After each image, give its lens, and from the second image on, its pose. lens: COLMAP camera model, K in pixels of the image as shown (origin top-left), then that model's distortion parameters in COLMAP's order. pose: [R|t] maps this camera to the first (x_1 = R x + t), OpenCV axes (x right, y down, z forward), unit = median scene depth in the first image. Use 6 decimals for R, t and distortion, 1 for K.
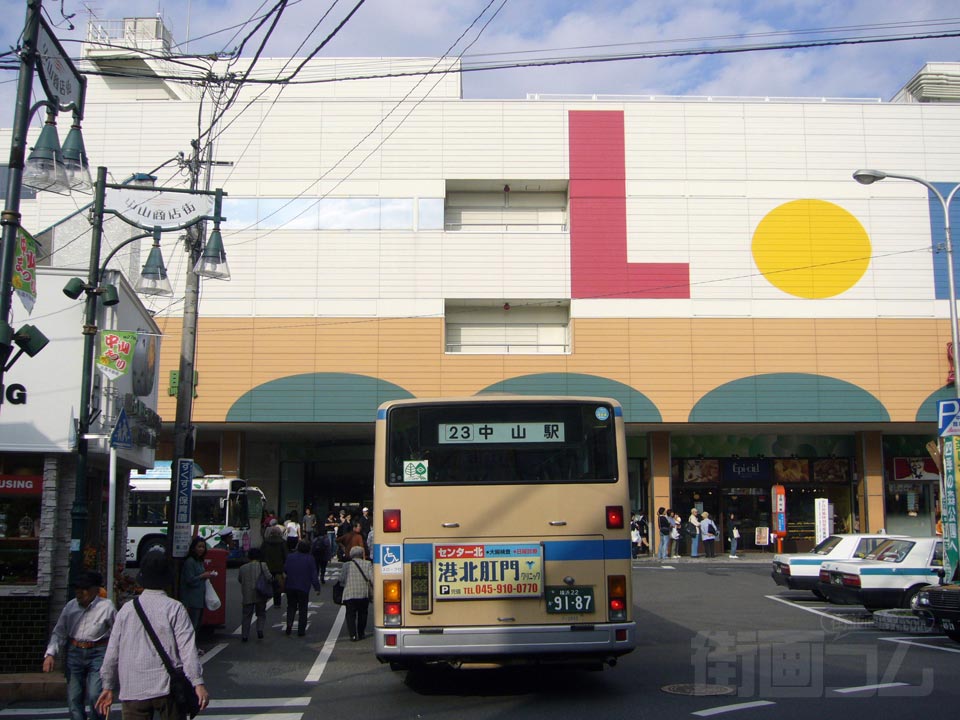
lens RADIAL K [[1028.7, 0, 497.1], [0, 1028.7, 357.8], [0, 0, 1]] dist [-0.087655, 0.067975]
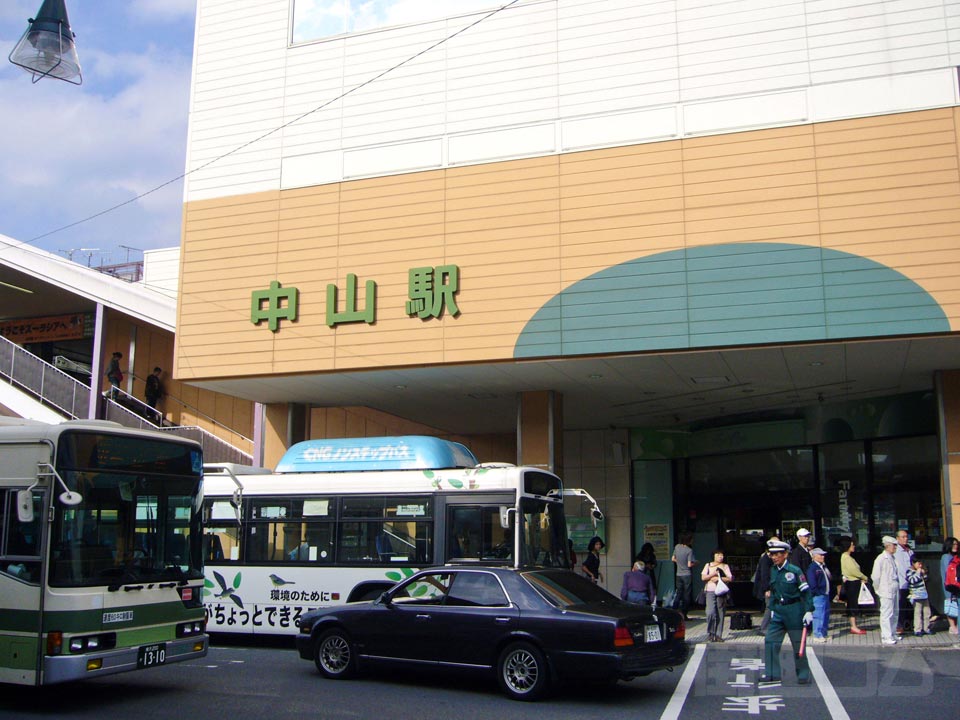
lens RADIAL K [[1028.7, 0, 497.1], [0, 1028.7, 357.8], [0, 0, 1]] dist [-0.087655, 0.067975]
pose [[0.940338, -0.062002, -0.334545, -0.102640], [0.047338, 0.997534, -0.051819, 0.087396], [0.336933, 0.032890, 0.940954, 0.515904]]
